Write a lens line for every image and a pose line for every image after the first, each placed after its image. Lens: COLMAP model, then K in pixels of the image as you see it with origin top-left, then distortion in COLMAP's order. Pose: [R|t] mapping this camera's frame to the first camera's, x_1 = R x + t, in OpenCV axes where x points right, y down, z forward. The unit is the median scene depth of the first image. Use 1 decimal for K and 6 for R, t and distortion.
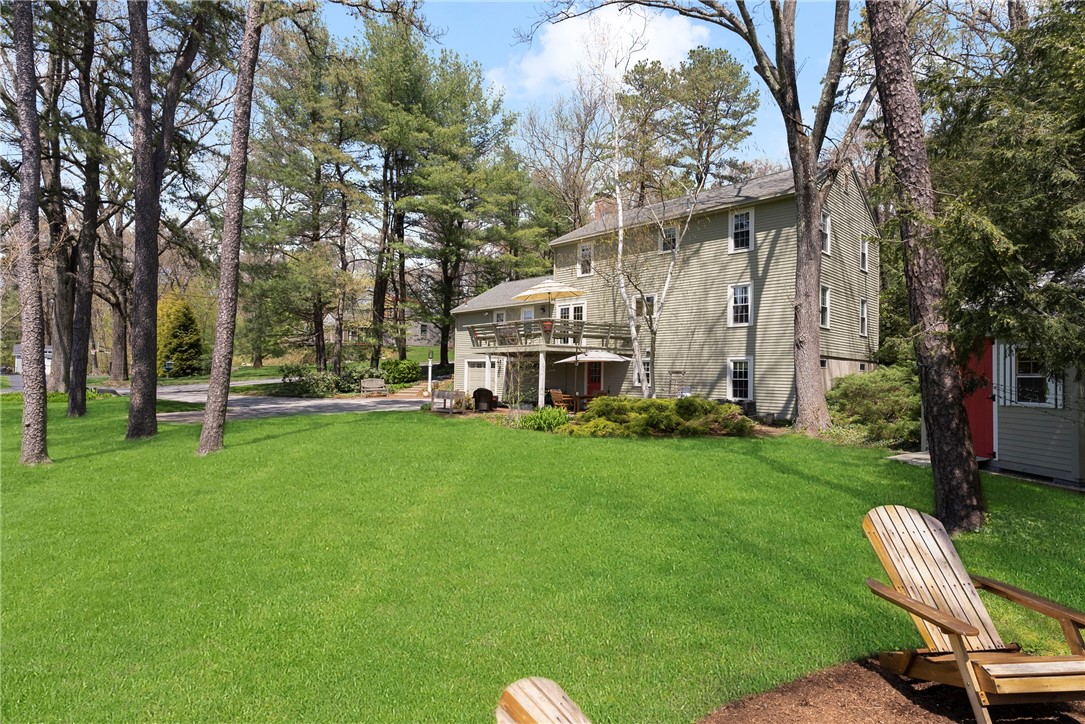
lens RADIAL K [[573.8, 0, 541.1], [0, 573.8, 367.7], [0, 0, 1]] dist [0.005363, -0.000619]
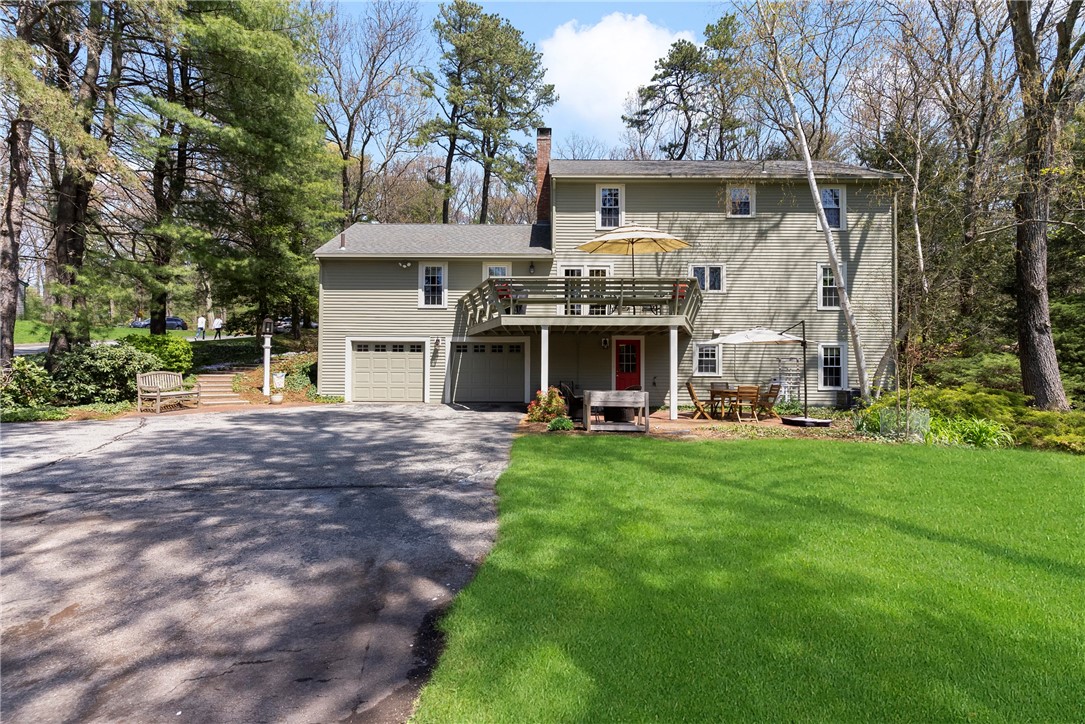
lens RADIAL K [[518.2, 0, 541.5], [0, 518.2, 363.5], [0, 0, 1]] dist [-0.000050, 0.001619]
pose [[0.700311, 0.000106, 0.713838, -0.412298], [-0.006117, 0.999964, 0.005852, 0.009360], [-0.713812, -0.008465, 0.700286, 0.524463]]
